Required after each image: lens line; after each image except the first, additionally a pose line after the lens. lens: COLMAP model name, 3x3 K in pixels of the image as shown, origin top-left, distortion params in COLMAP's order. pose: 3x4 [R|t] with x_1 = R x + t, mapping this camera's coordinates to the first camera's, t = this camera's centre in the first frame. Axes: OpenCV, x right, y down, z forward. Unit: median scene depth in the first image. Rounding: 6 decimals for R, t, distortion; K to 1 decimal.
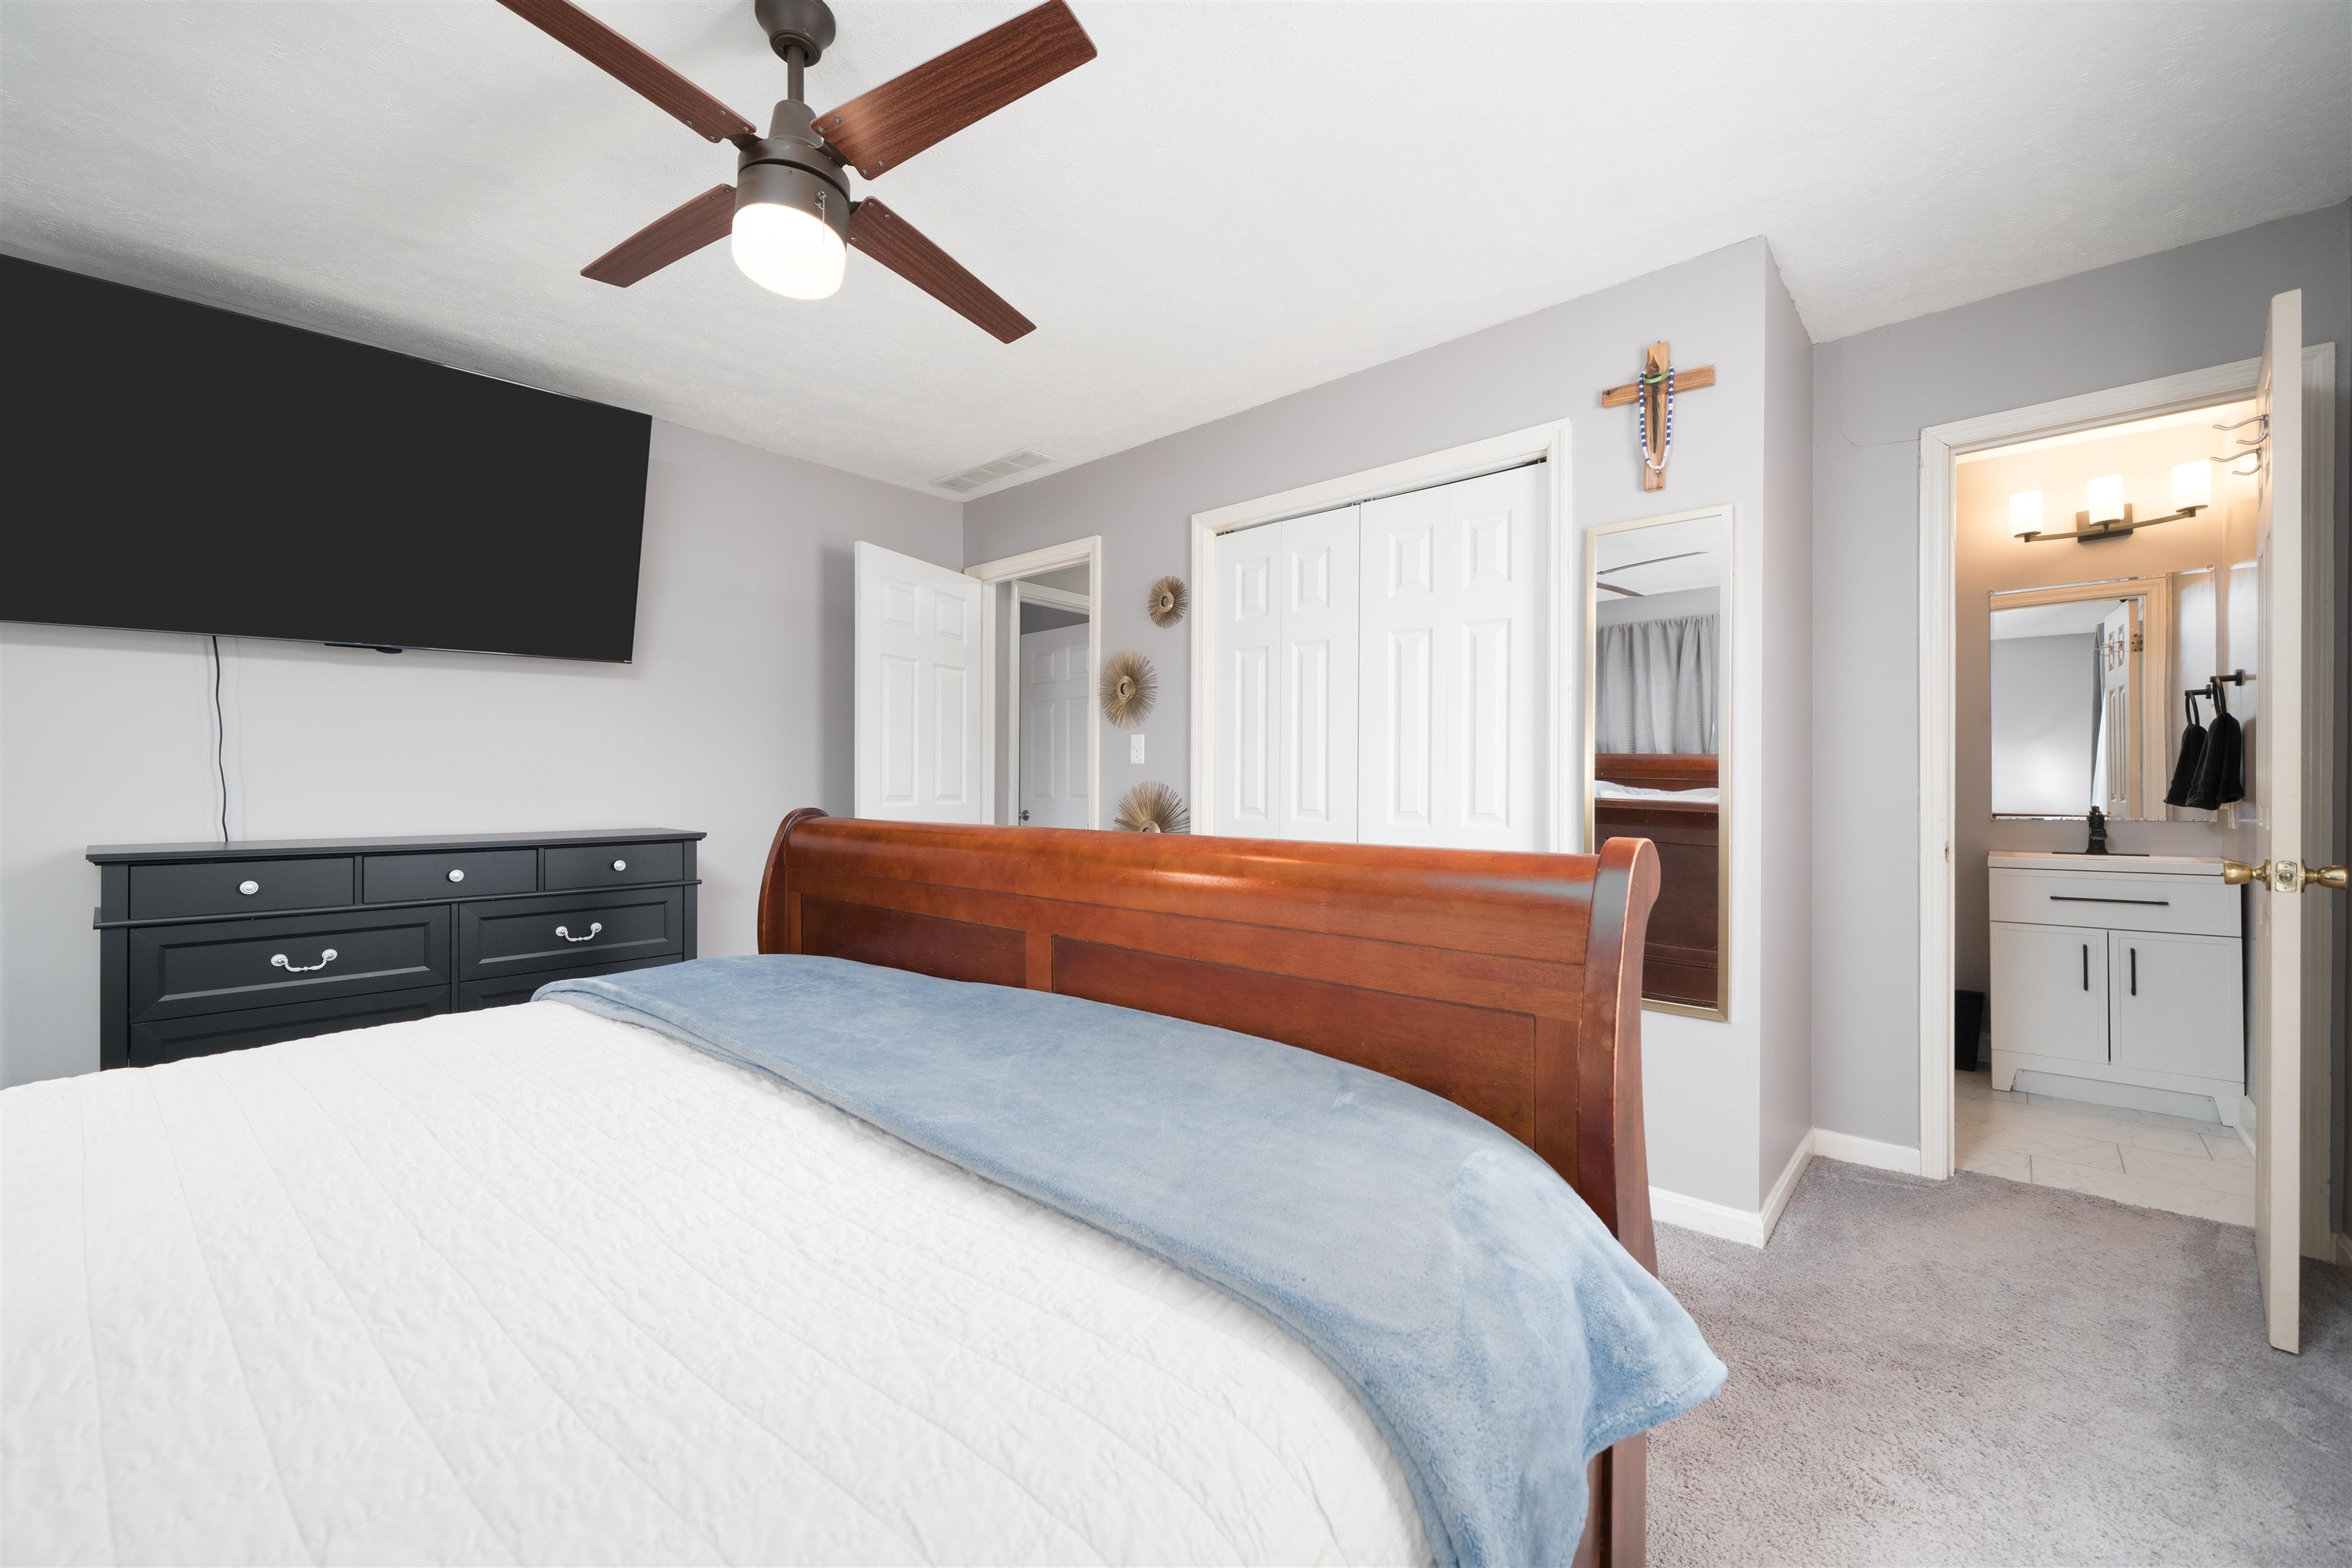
lens RADIAL K [[958.3, 0, 1181.8], [0, 958.3, 787.5], [0, 0, 1]] dist [-0.000046, -0.000193]
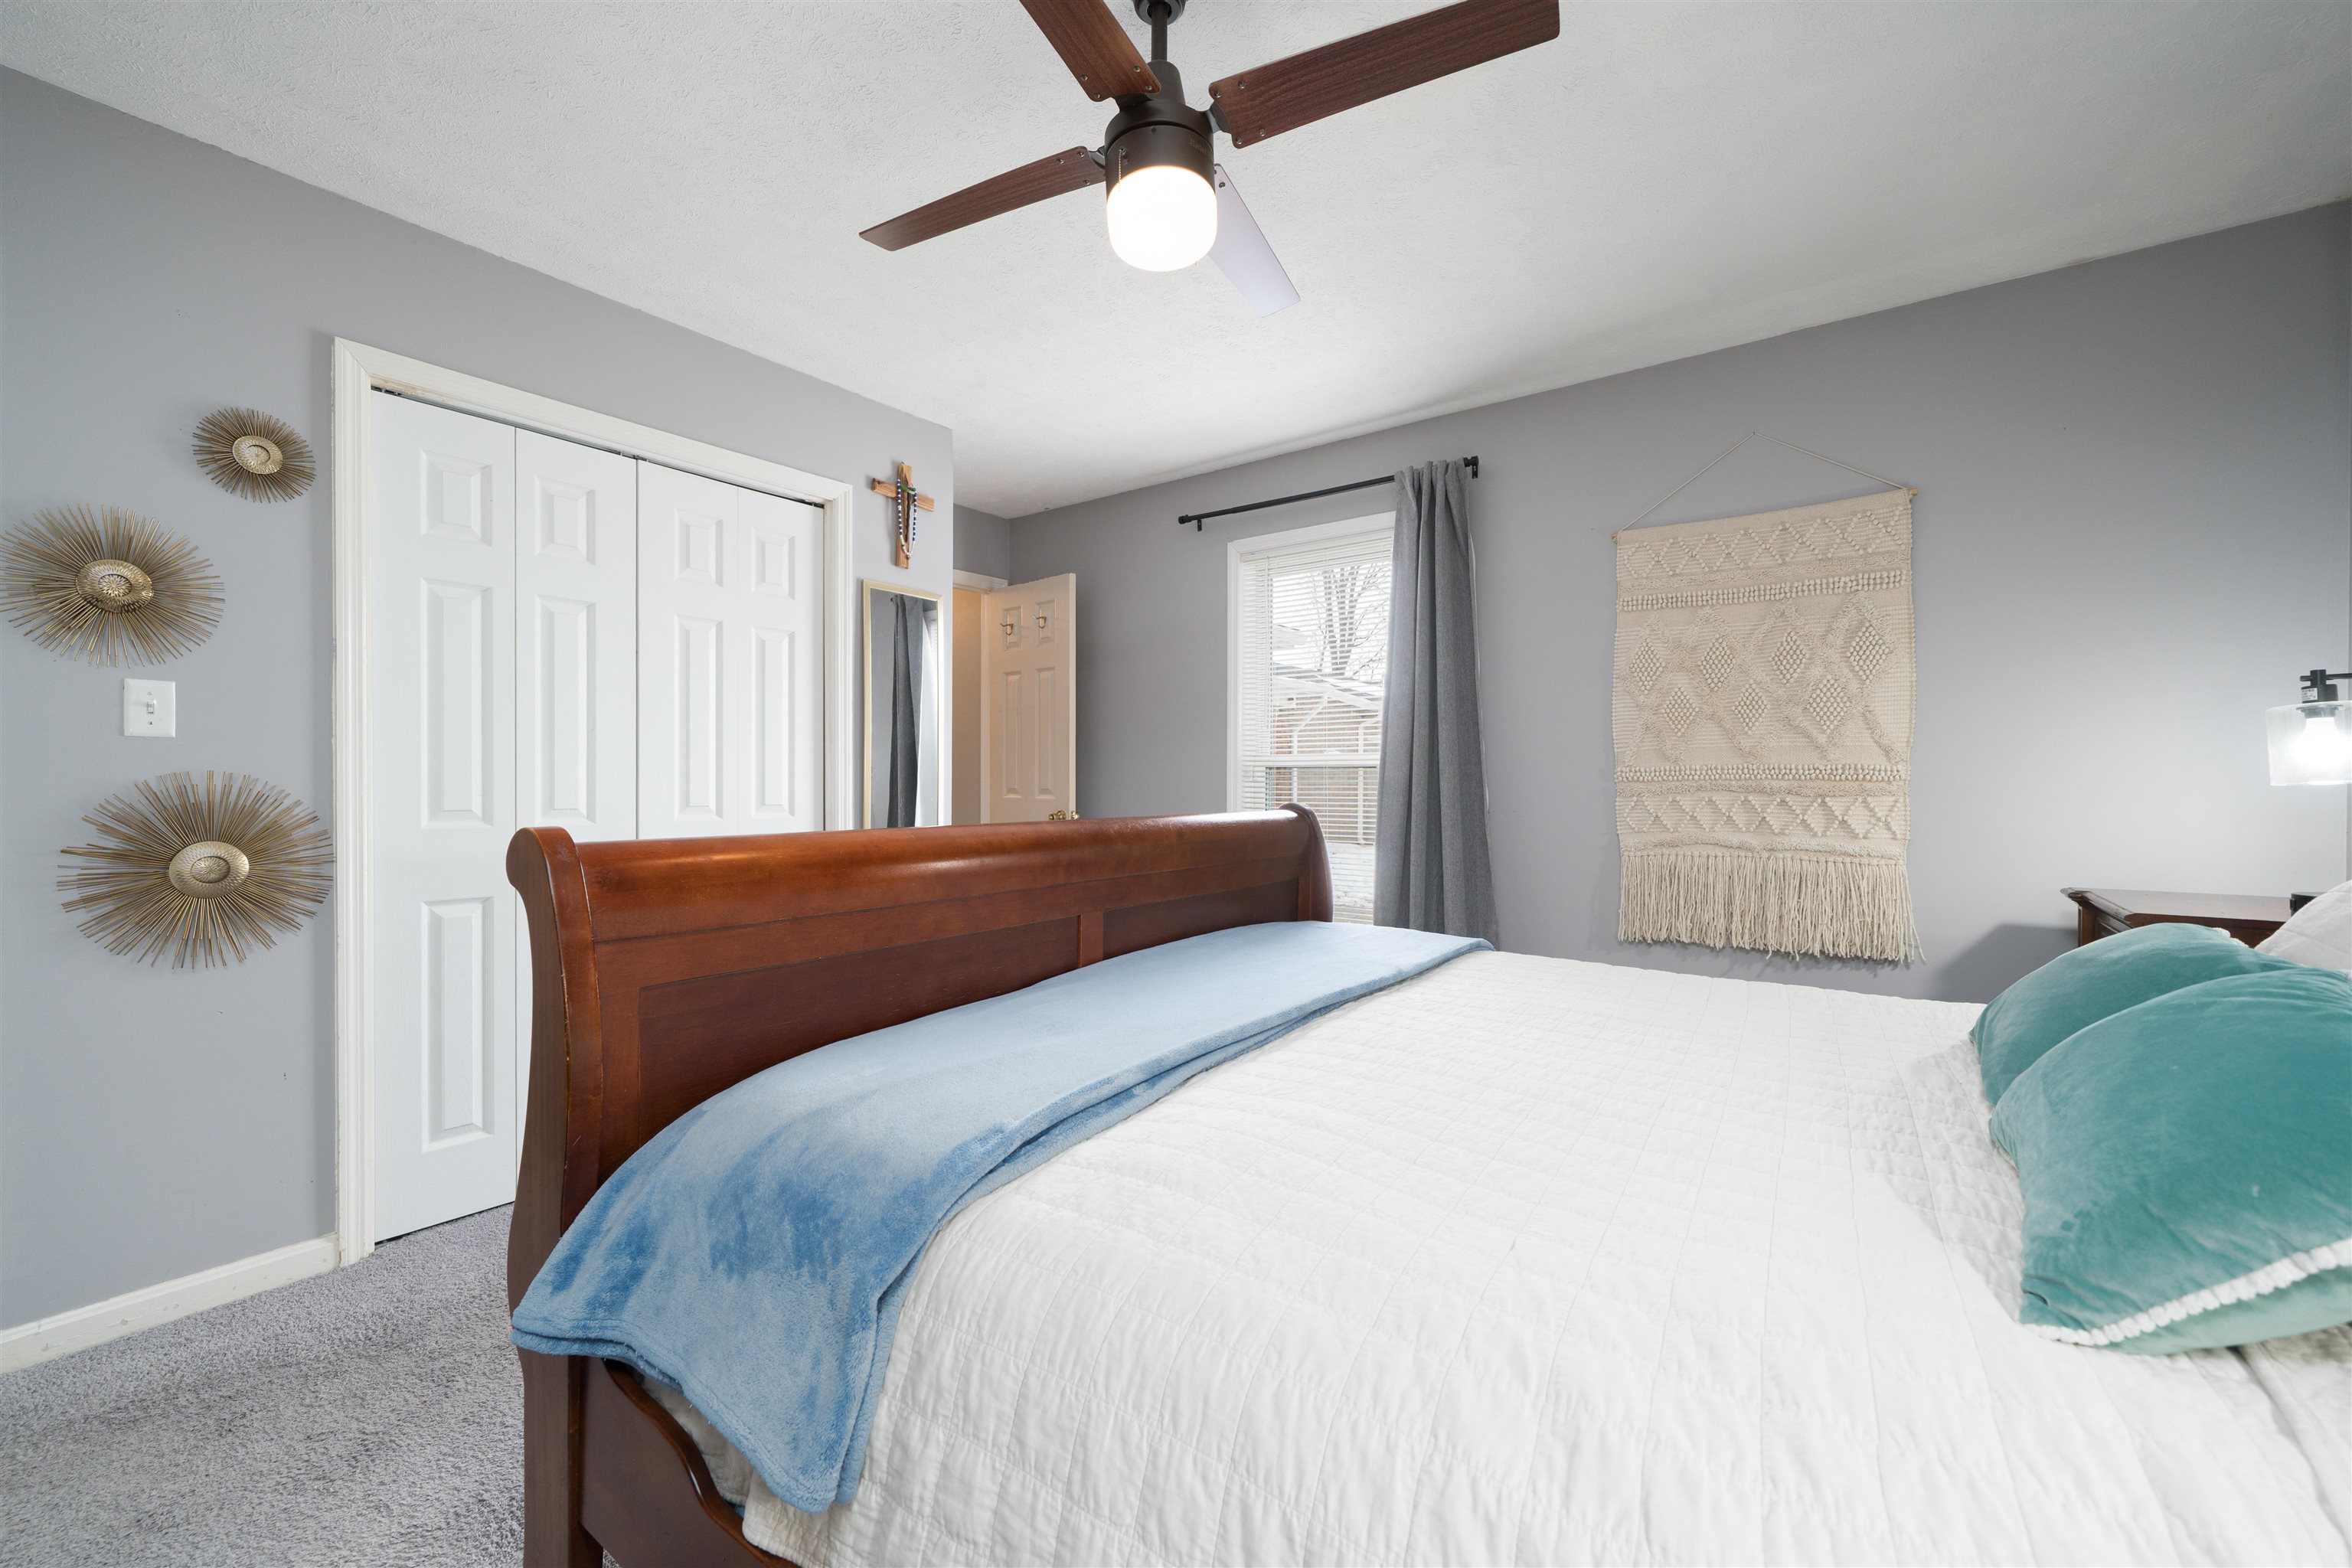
lens RADIAL K [[958.3, 0, 1173.5], [0, 958.3, 784.7], [0, 0, 1]] dist [-0.000046, -0.000193]
pose [[-0.107134, -0.007601, 0.994216, -0.847241], [-0.002077, 0.999970, 0.007421, -0.004174], [-0.994242, -0.001270, -0.107147, 0.680638]]
